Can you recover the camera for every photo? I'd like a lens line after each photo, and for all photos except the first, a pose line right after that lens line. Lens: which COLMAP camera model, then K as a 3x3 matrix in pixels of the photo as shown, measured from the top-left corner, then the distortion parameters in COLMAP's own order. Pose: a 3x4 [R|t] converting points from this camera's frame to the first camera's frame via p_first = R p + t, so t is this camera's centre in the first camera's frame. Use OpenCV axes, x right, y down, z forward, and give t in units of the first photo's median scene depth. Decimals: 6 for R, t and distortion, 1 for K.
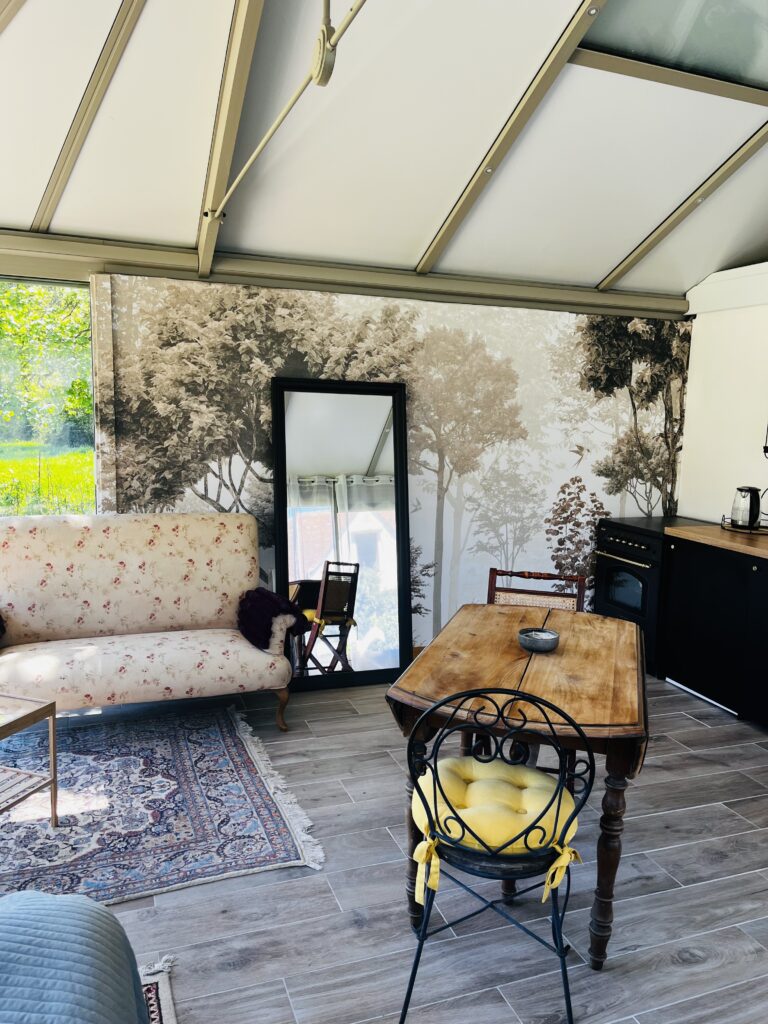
lens RADIAL K [[778.8, 0, 393.1], [0, 778.8, 518.7], [0, 0, 1]] dist [0.067669, -0.084479]
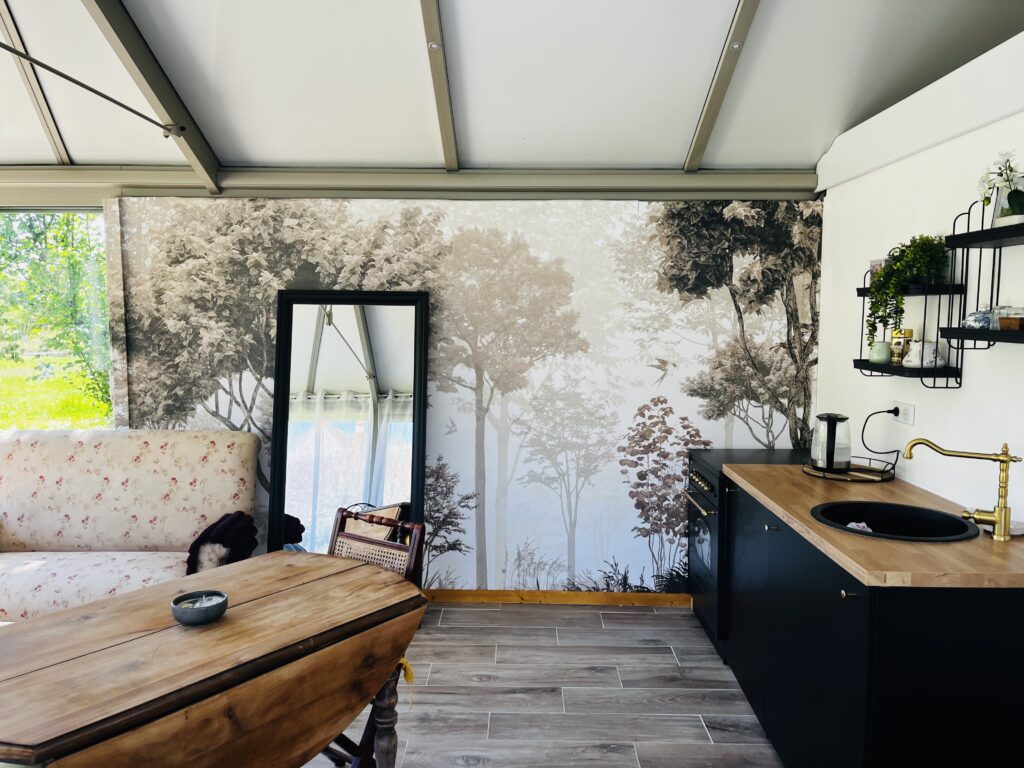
lens RADIAL K [[778.8, 0, 516.8], [0, 778.8, 382.9], [0, 0, 1]] dist [0.067669, -0.084479]
pose [[0.934132, 0.004665, -0.356897, 0.435073], [-0.027027, 0.997968, -0.057696, -0.019062], [0.355903, 0.063541, 0.932360, 0.203708]]
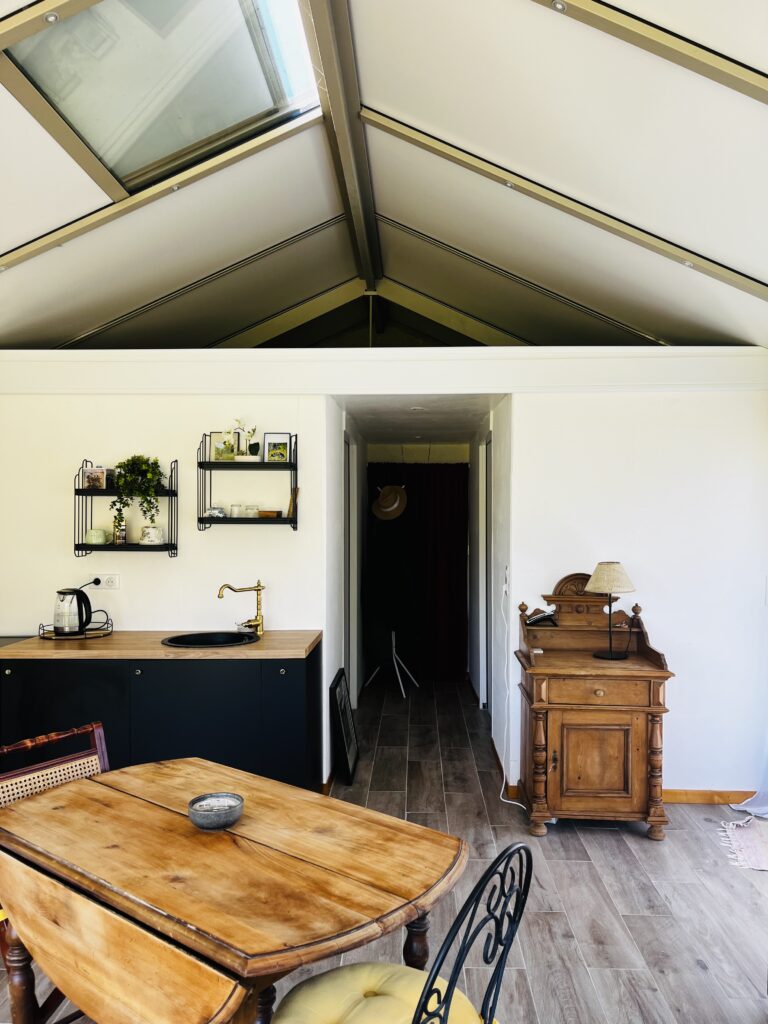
lens RADIAL K [[778.8, 0, 392.7], [0, 778.8, 525.6], [0, 0, 1]] dist [0.067669, -0.084479]
pose [[0.375783, -0.040950, 0.925803, -0.248253], [0.144633, 0.989373, -0.014945, -0.044892], [-0.915352, 0.139517, 0.377712, 0.296838]]
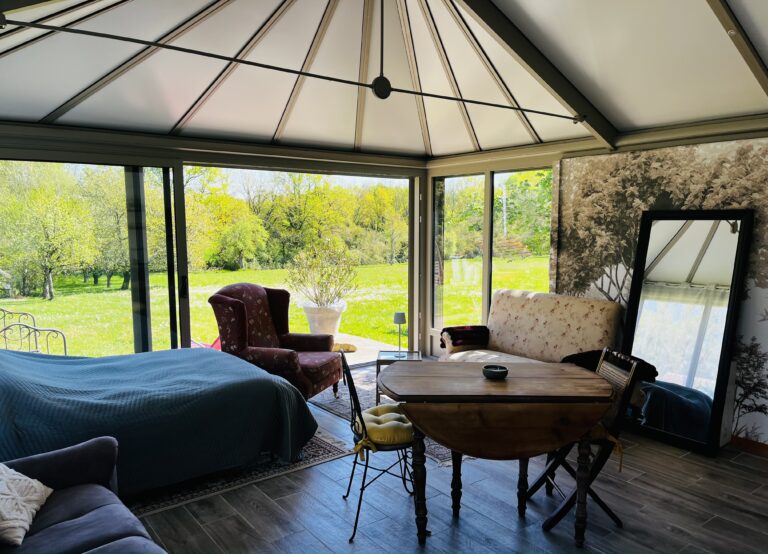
lens RADIAL K [[588.9, 0, 385.8], [0, 588.9, 290.7], [0, 0, 1]] dist [0.041243, -0.037262]
pose [[0.283130, 0.078780, -0.955840, 0.724904], [-0.129852, 0.990593, 0.043181, -0.019732], [0.950250, 0.111892, 0.290697, 0.233046]]
